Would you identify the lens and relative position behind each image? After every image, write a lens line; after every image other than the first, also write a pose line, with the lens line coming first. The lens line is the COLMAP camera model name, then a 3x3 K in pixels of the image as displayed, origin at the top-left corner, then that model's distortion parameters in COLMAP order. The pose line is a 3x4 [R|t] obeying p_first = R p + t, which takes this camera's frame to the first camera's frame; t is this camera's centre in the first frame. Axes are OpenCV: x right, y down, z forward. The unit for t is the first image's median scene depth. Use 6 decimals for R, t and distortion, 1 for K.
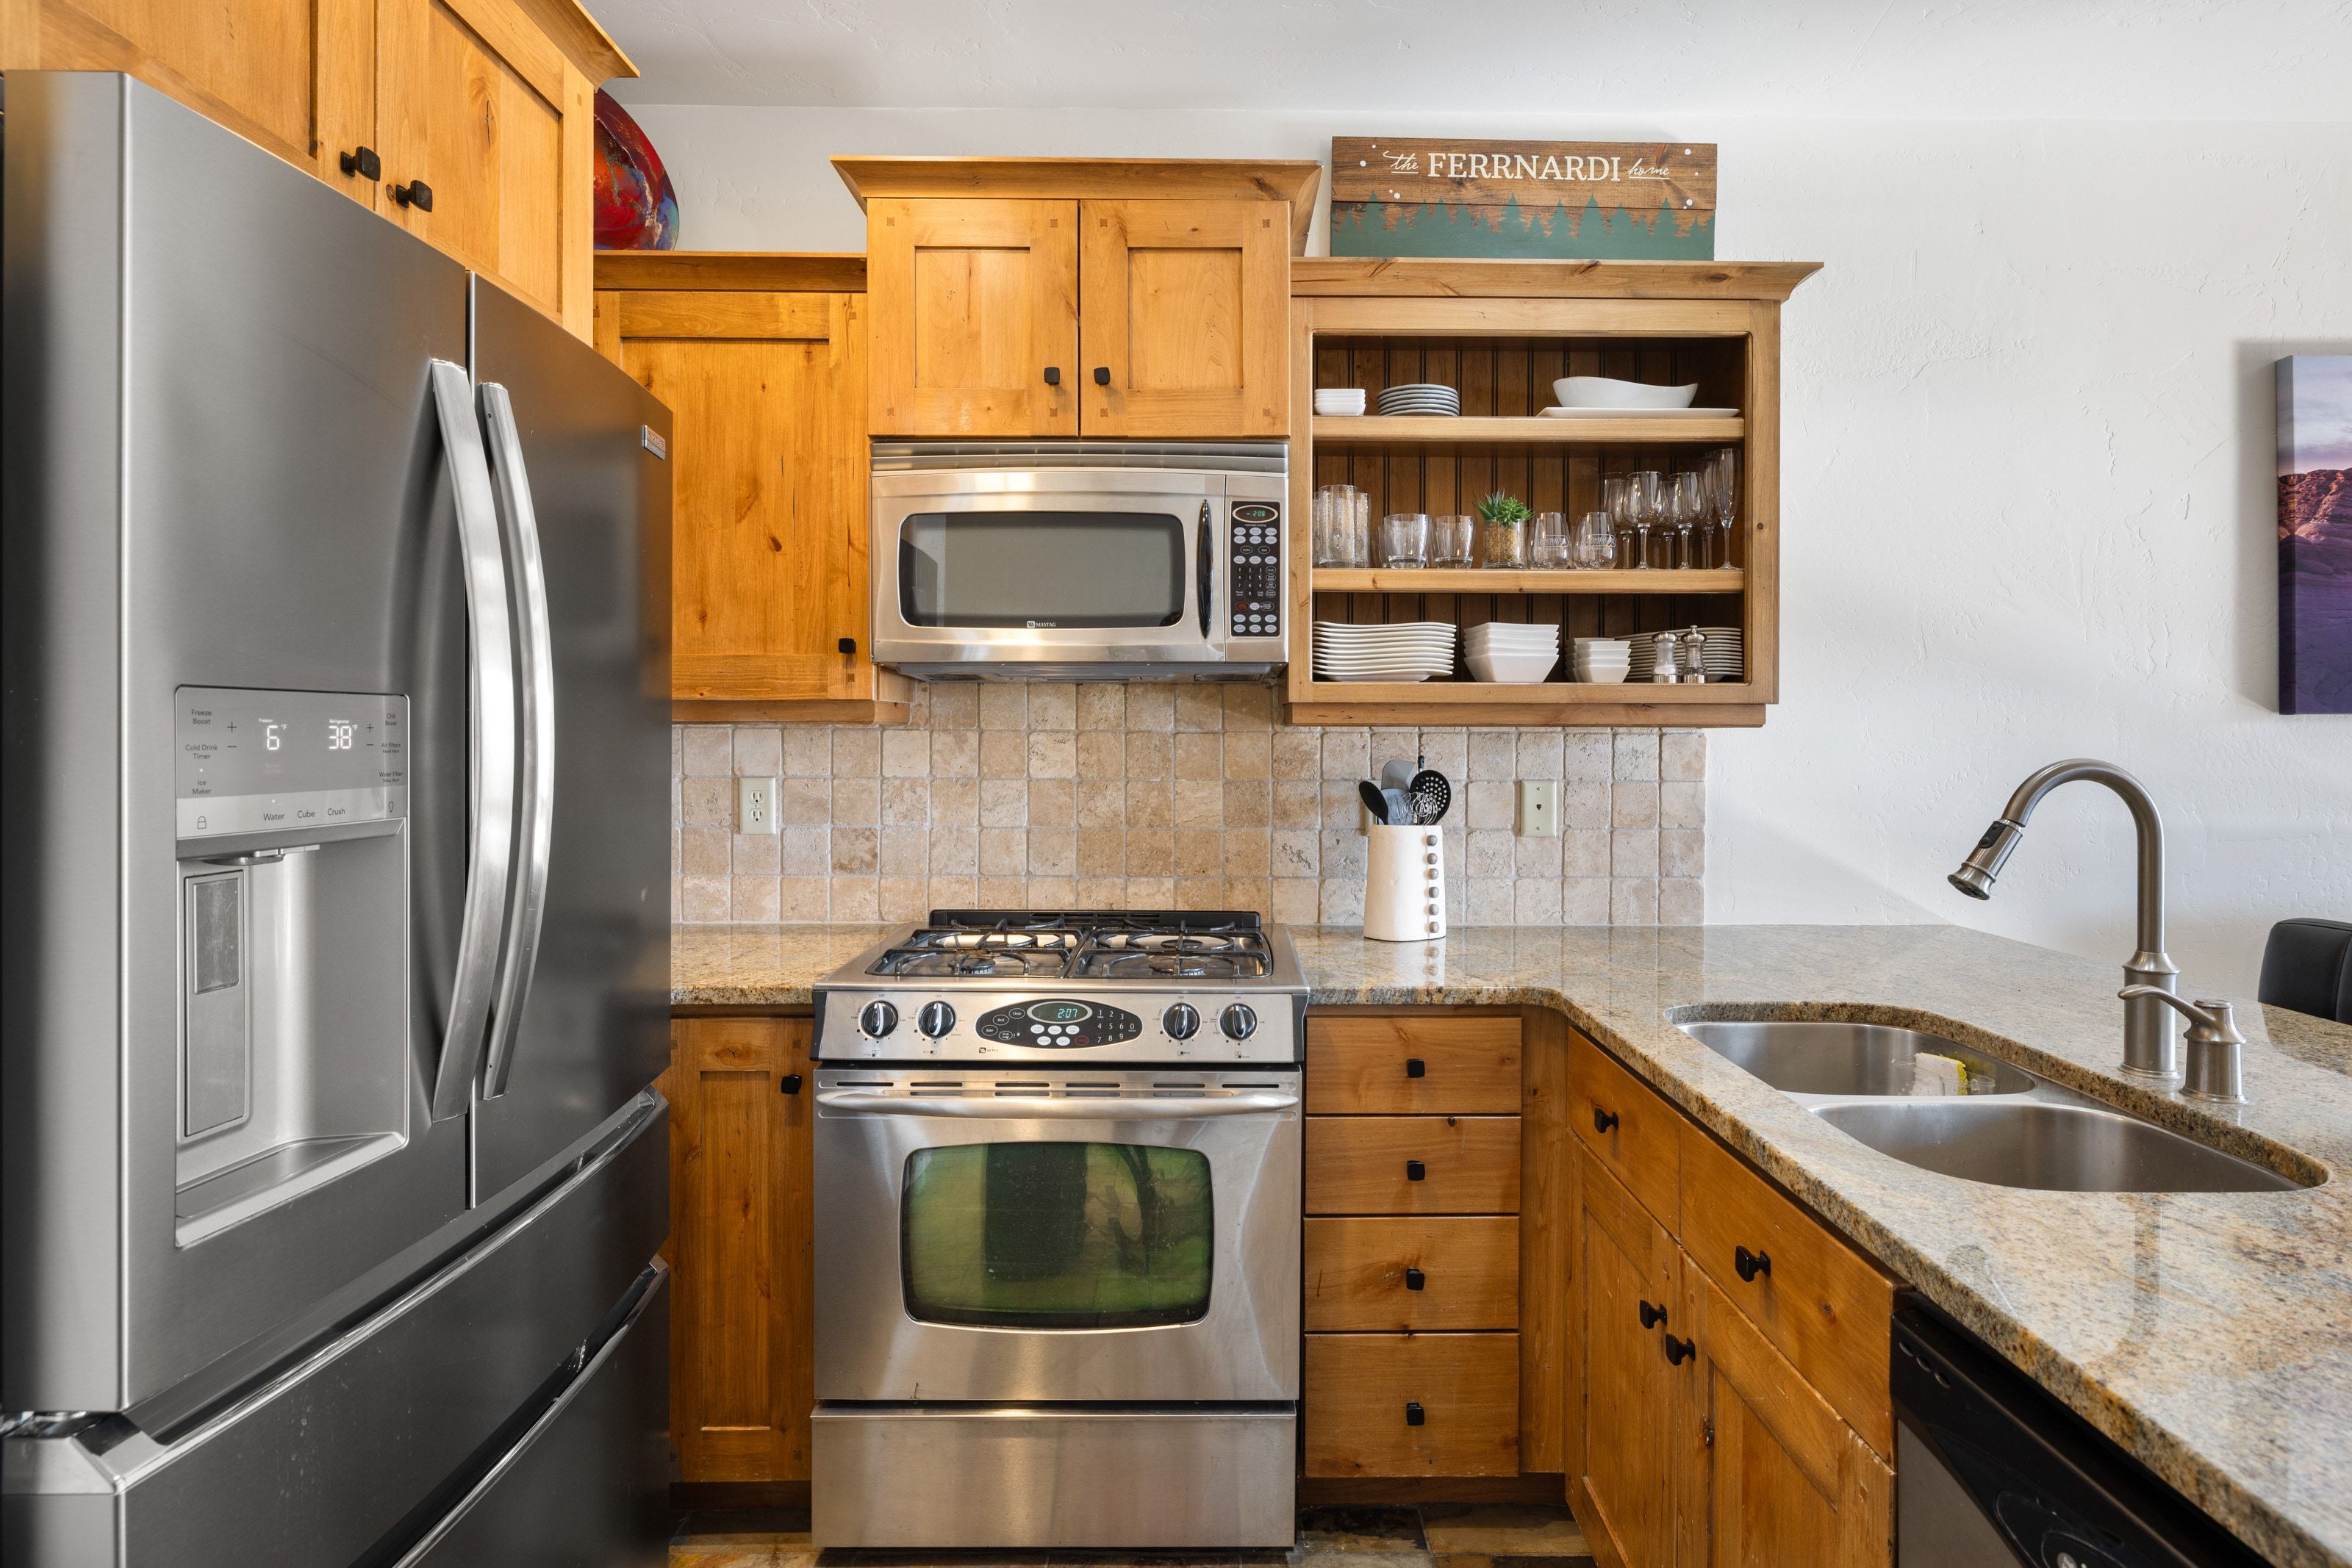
lens RADIAL K [[1224.0, 0, 1182.8], [0, 1224.0, 736.8], [0, 0, 1]] dist [-0.003653, -0.000003]
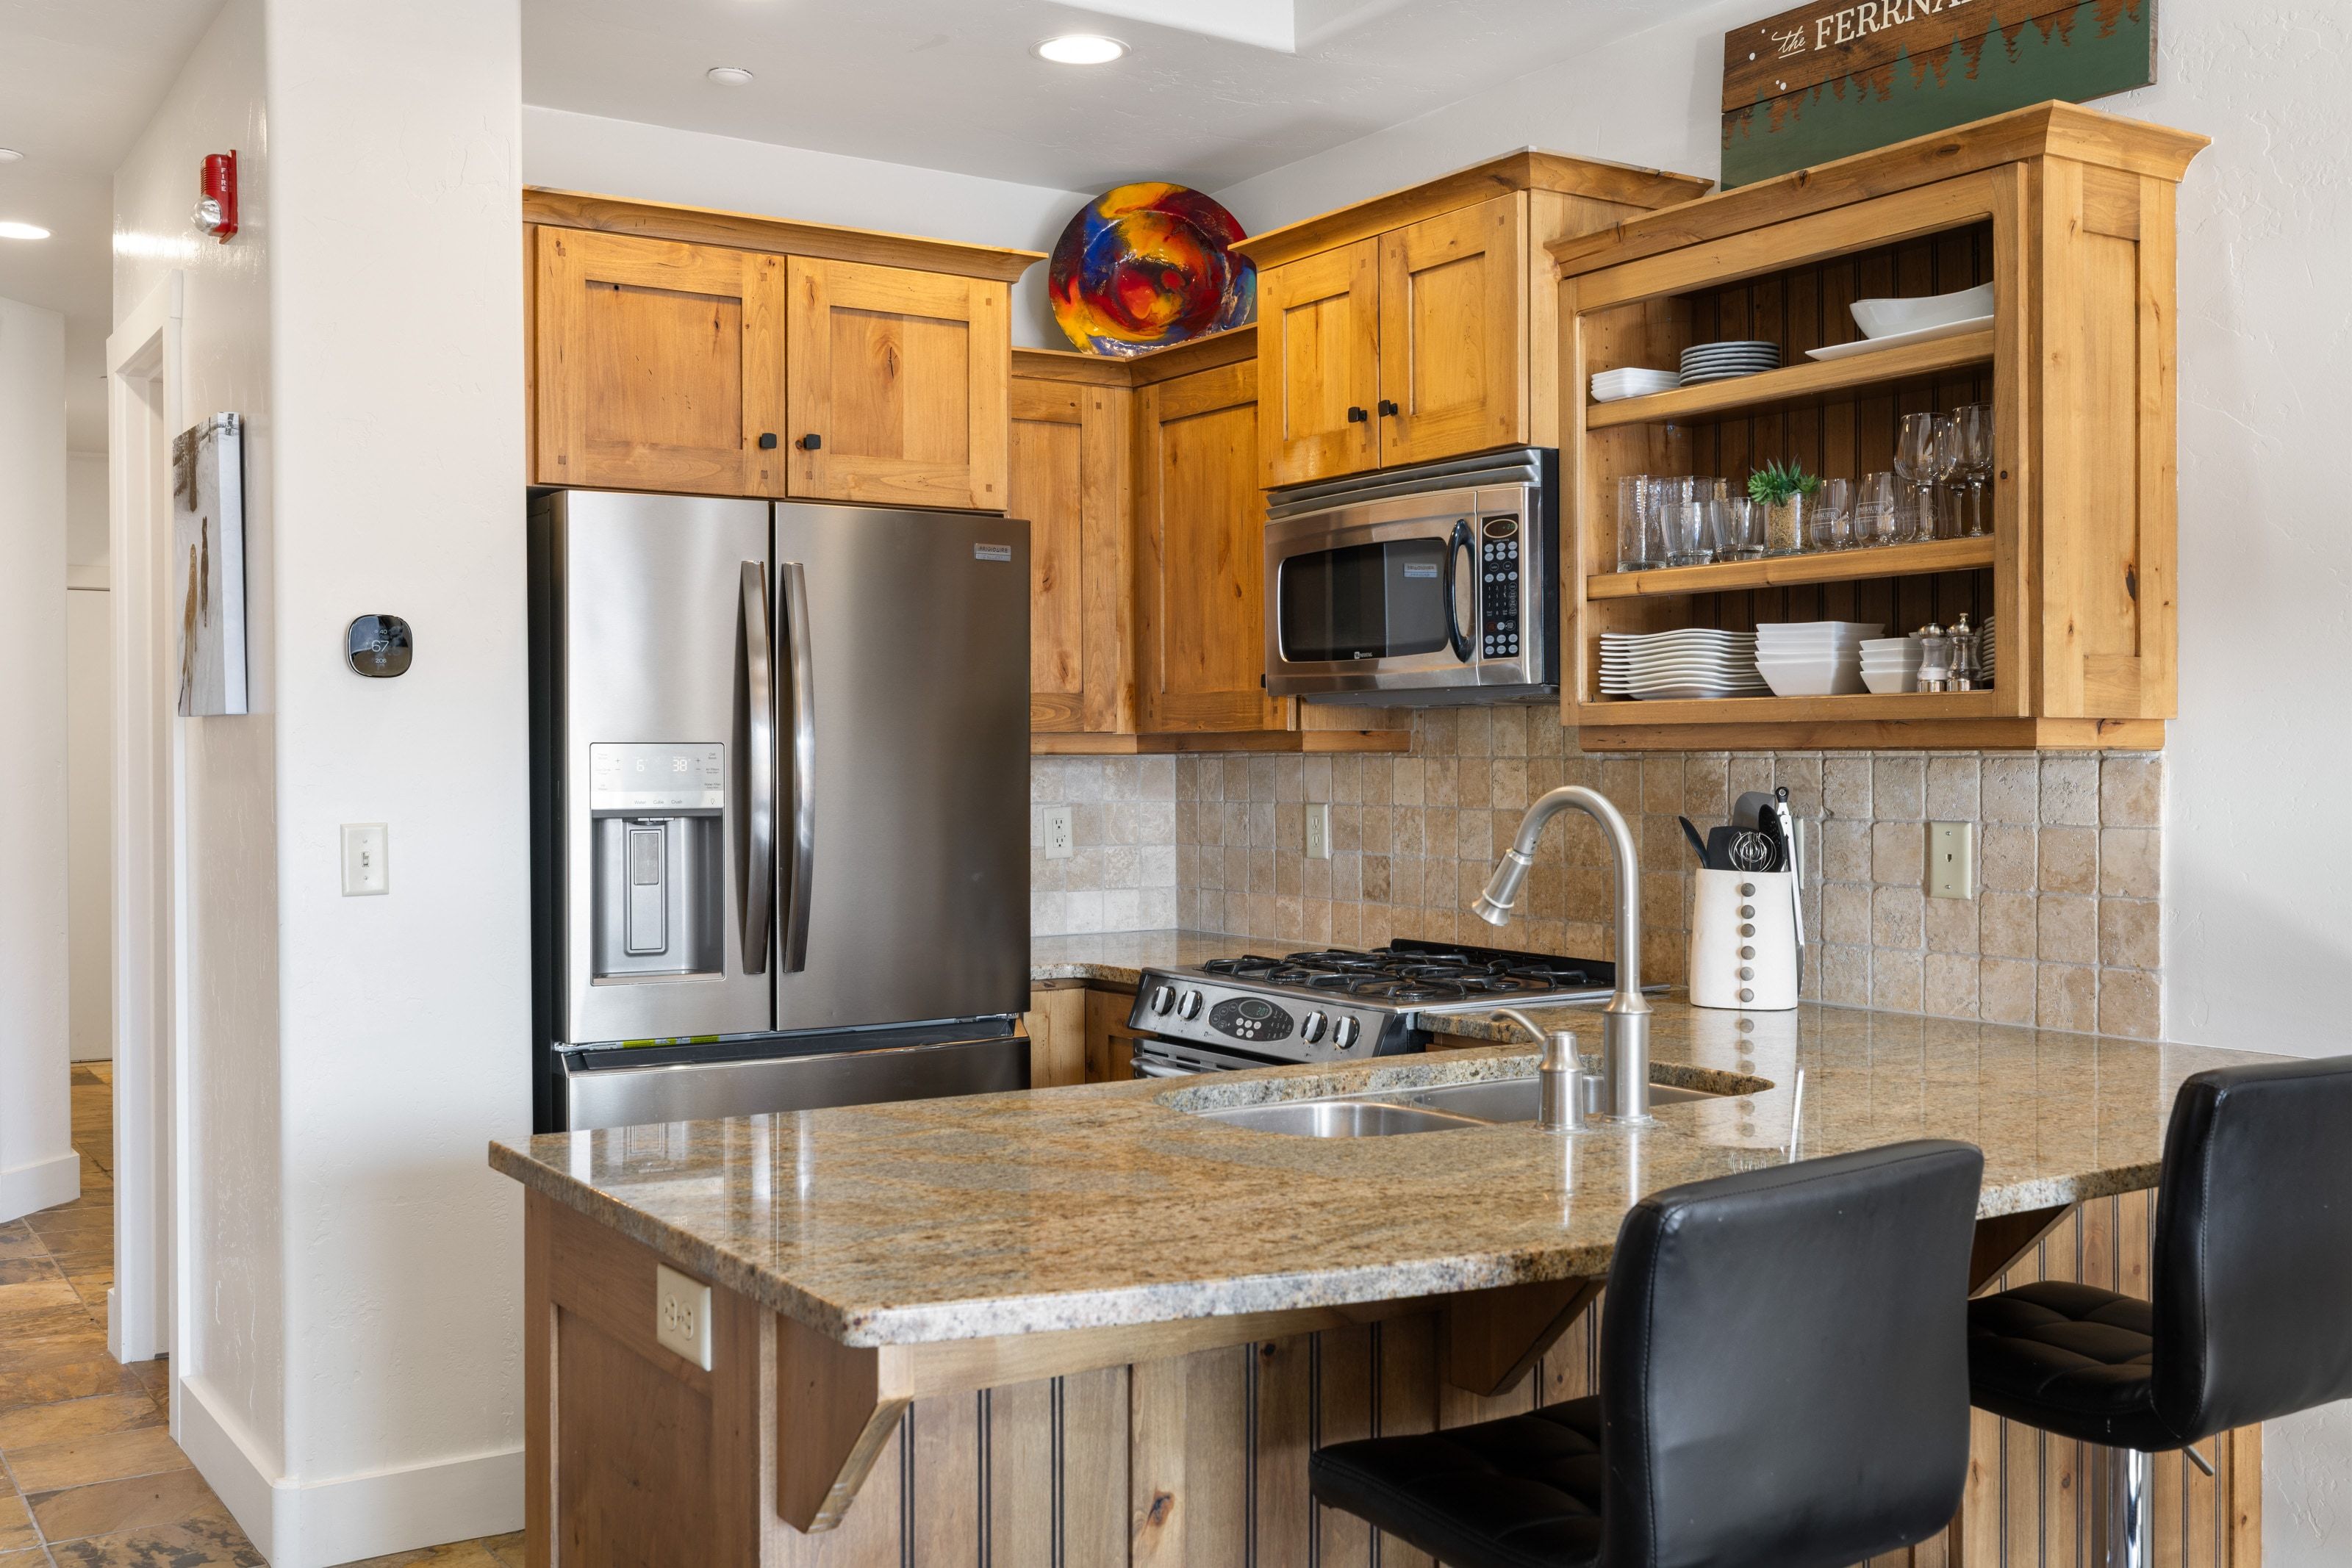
lens RADIAL K [[2285.1, 0, 1176.0], [0, 2285.1, 784.0], [0, 0, 1]] dist [0.002512, 0.003018]
pose [[0.532719, 0.005731, -0.846273, 1.270560], [0.001881, 0.999967, 0.007956, 0.000795], [0.846290, -0.005830, 0.532690, -0.138008]]
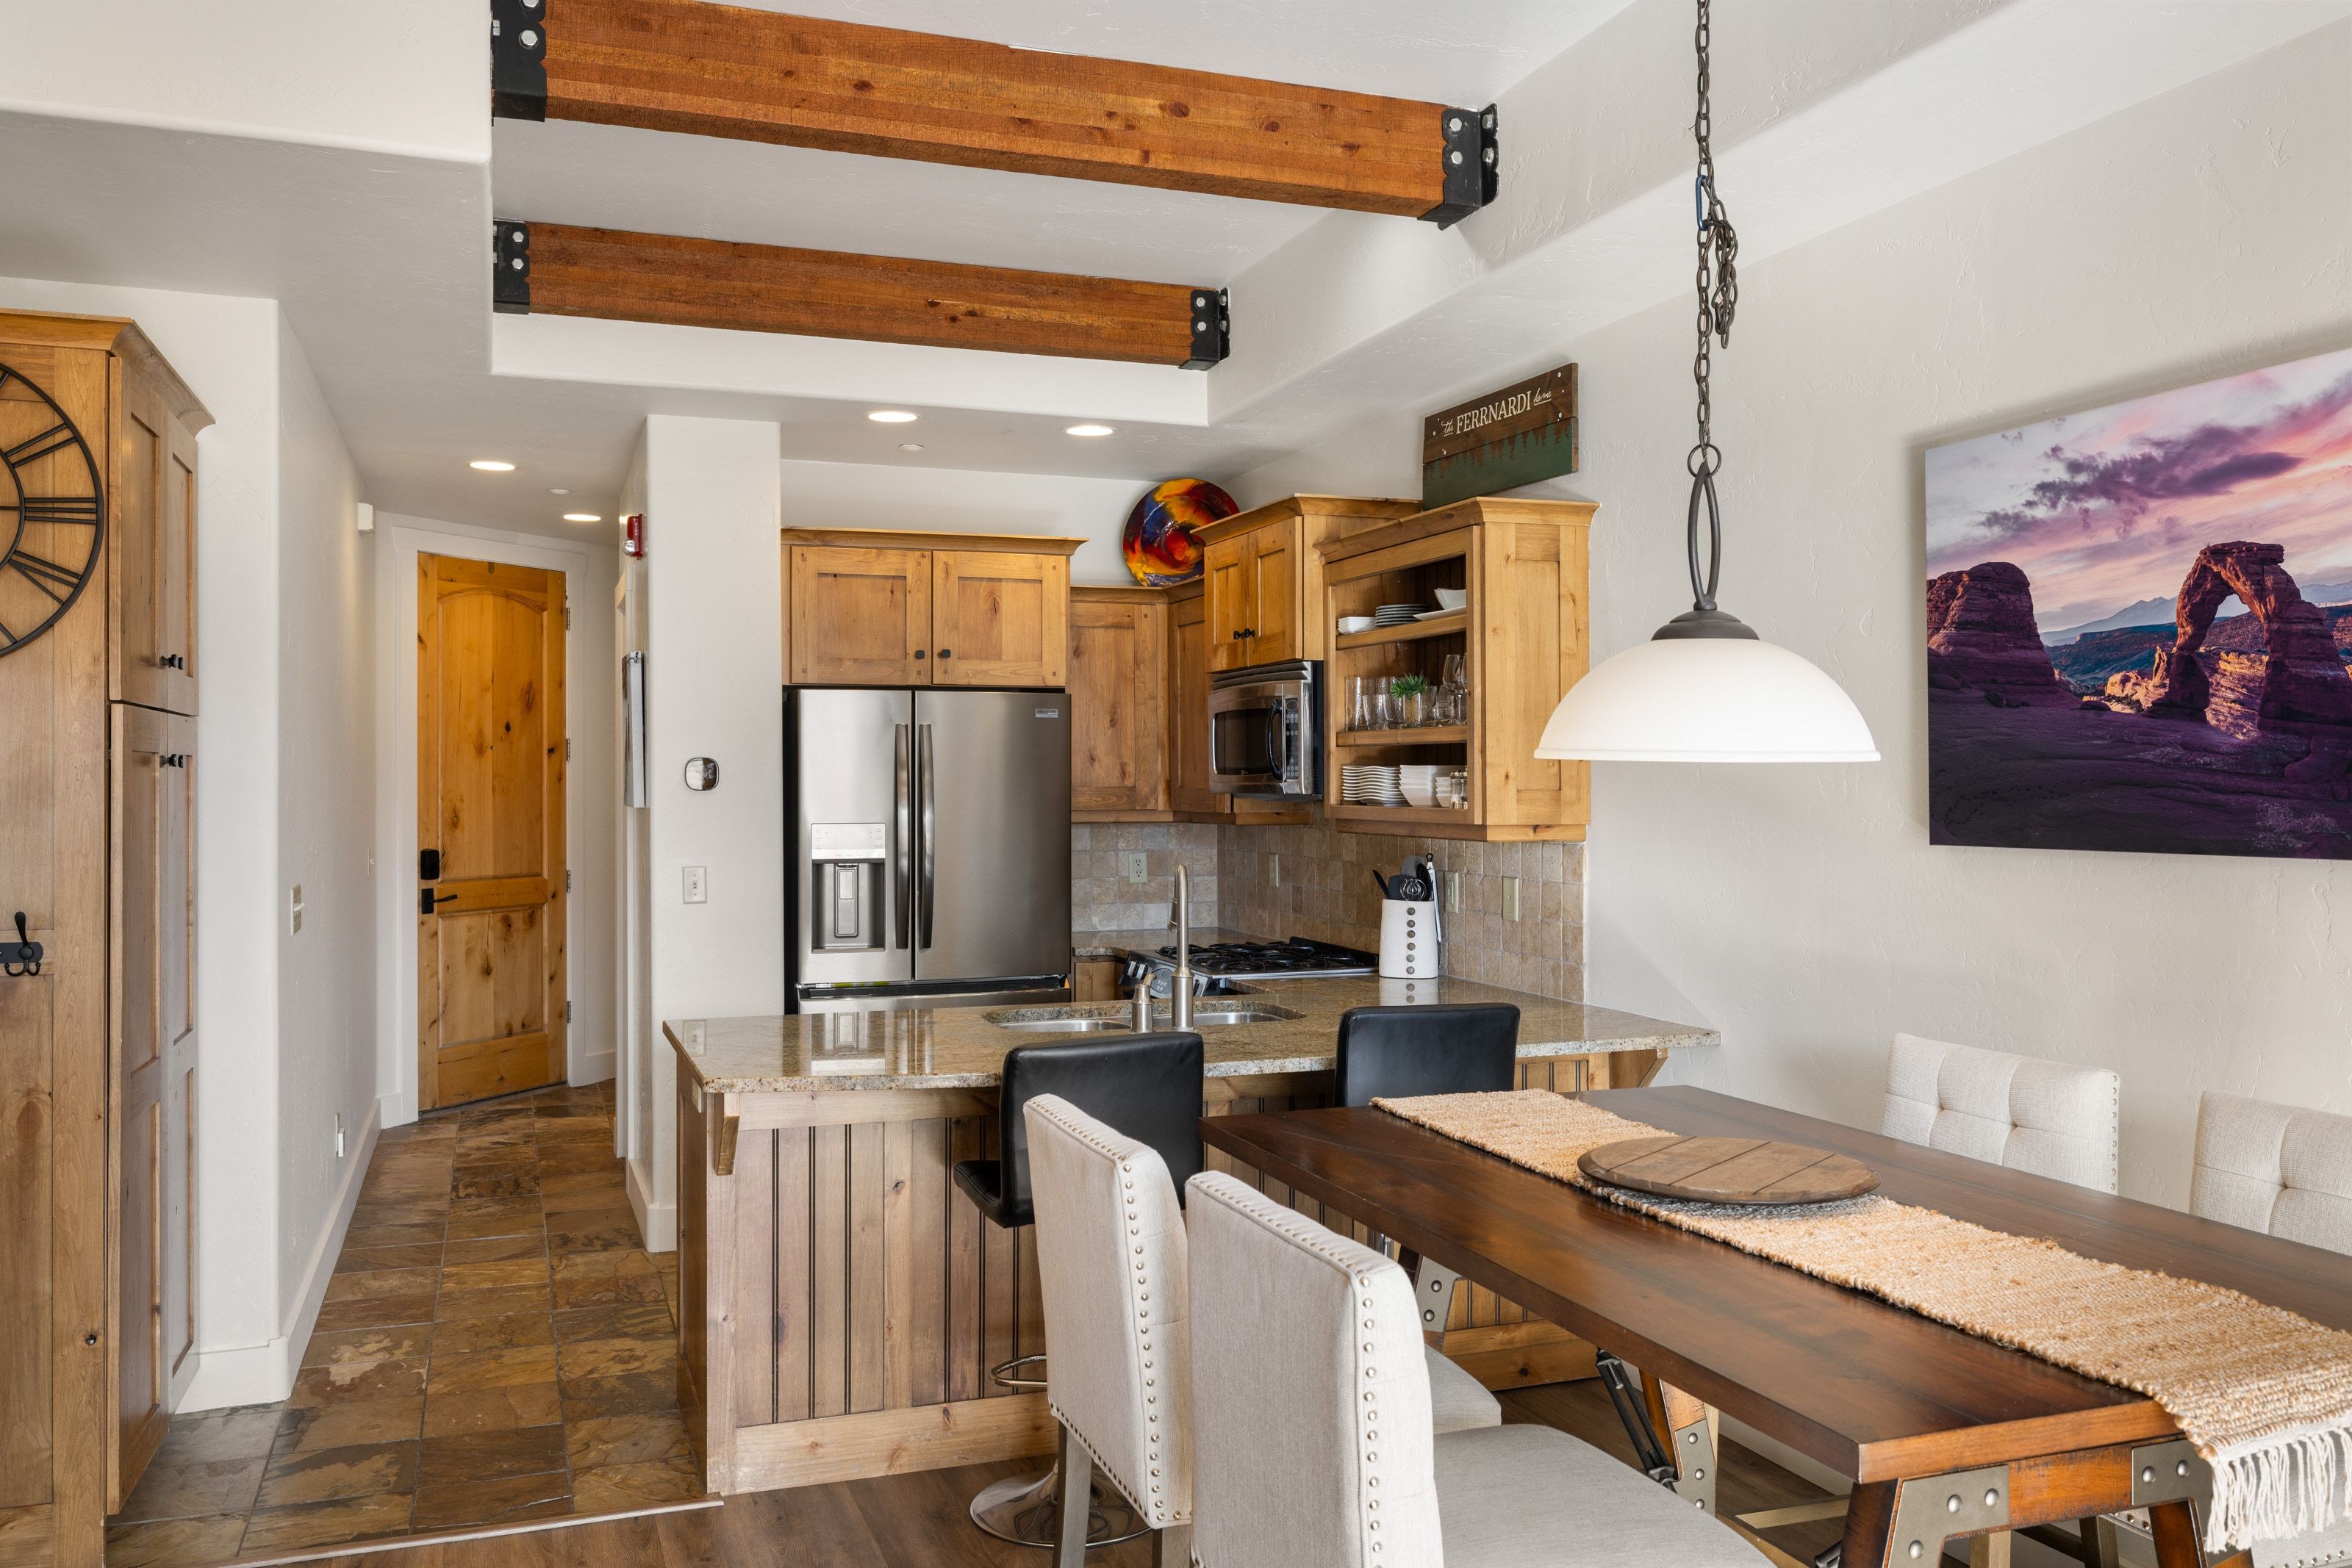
lens RADIAL K [[1864.2, 0, 1176.0], [0, 1864.2, 784.0], [0, 0, 1]] dist [0.005306, 0.000669]
pose [[0.325434, 0.000401, -0.945565, 2.151433], [-0.000135, 1.000000, 0.000377, -0.067753], [0.945565, 0.000005, 0.325434, 0.020182]]
